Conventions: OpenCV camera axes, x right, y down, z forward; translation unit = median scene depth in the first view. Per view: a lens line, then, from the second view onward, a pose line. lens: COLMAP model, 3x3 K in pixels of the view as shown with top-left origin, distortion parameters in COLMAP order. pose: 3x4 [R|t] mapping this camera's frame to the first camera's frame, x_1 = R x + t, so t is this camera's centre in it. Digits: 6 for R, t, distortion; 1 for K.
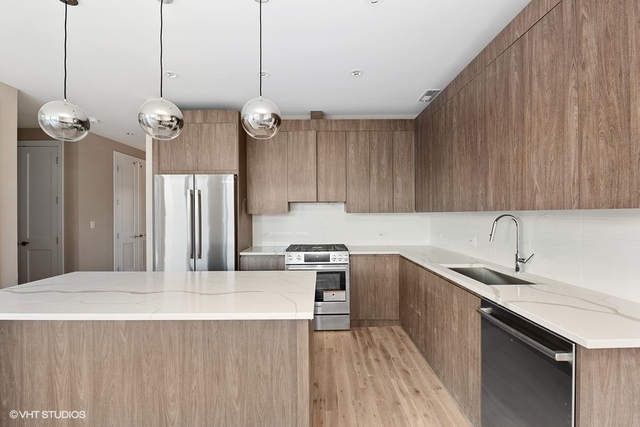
lens RADIAL K [[275.9, 0, 319.6], [0, 275.9, 213.6], [0, 0, 1]] dist [-0.015262, -0.000684]
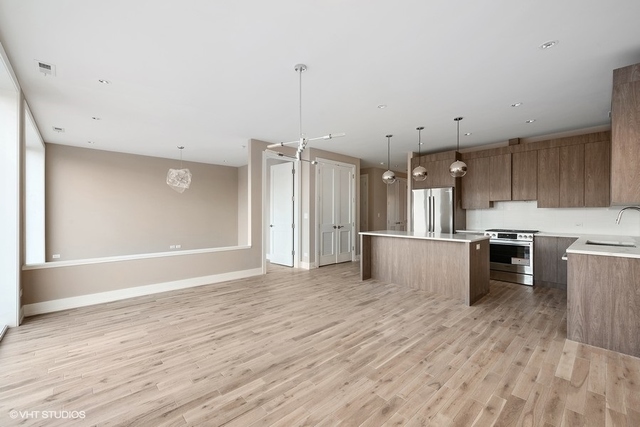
lens RADIAL K [[262.7, 0, 320.7], [0, 262.7, 213.1], [0, 0, 1]] dist [-0.003214, -0.000120]
pose [[0.680387, 0.006391, -0.732825, 0.364941], [-0.004498, 0.999980, 0.004545, 0.026200], [0.732839, 0.000204, 0.680402, -0.813631]]
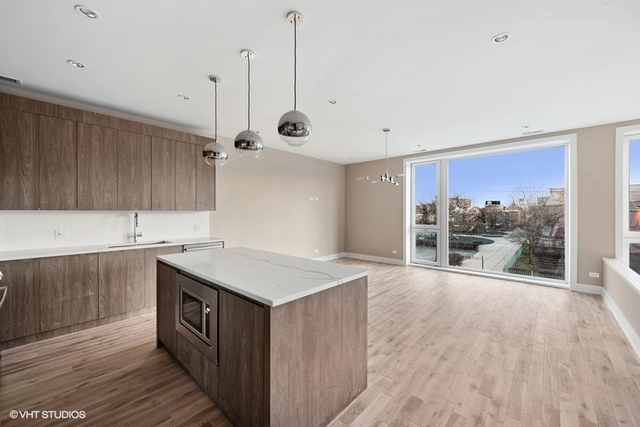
lens RADIAL K [[251.3, 0, 316.4], [0, 251.3, 214.7], [0, 0, 1]] dist [-0.017904, -0.000241]
pose [[-0.733990, -0.000498, 0.679160, -0.905998], [0.003793, 0.999981, 0.004832, 0.010740], [-0.679149, 0.006122, -0.733975, 0.910872]]
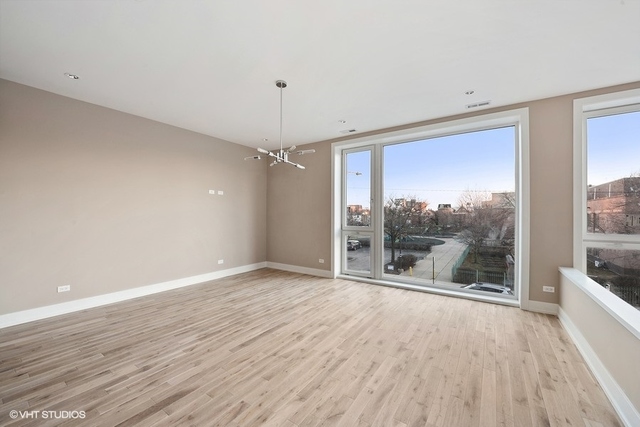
lens RADIAL K [[251.3, 0, 324.2], [0, 251.3, 217.5], [0, 0, 1]] dist [-0.017904, -0.000241]
pose [[-0.835912, -0.001774, 0.548861, -0.889944], [0.002139, 0.999977, 0.006489, 0.034877], [-0.548859, 0.006598, -0.835889, 0.348687]]
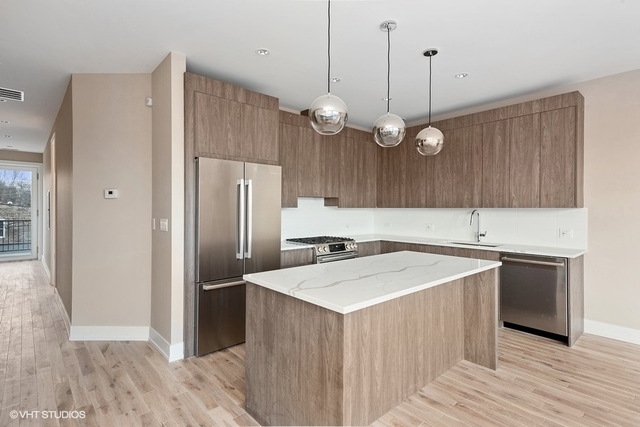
lens RADIAL K [[322.3, 0, 324.2], [0, 322.3, 208.2], [0, 0, 1]] dist [0.017609, -0.000276]
pose [[0.743750, 0.008900, 0.668399, -0.924691], [-0.008500, 0.999956, -0.003857, 0.005760], [-0.668404, -0.002813, 0.743793, 0.063881]]
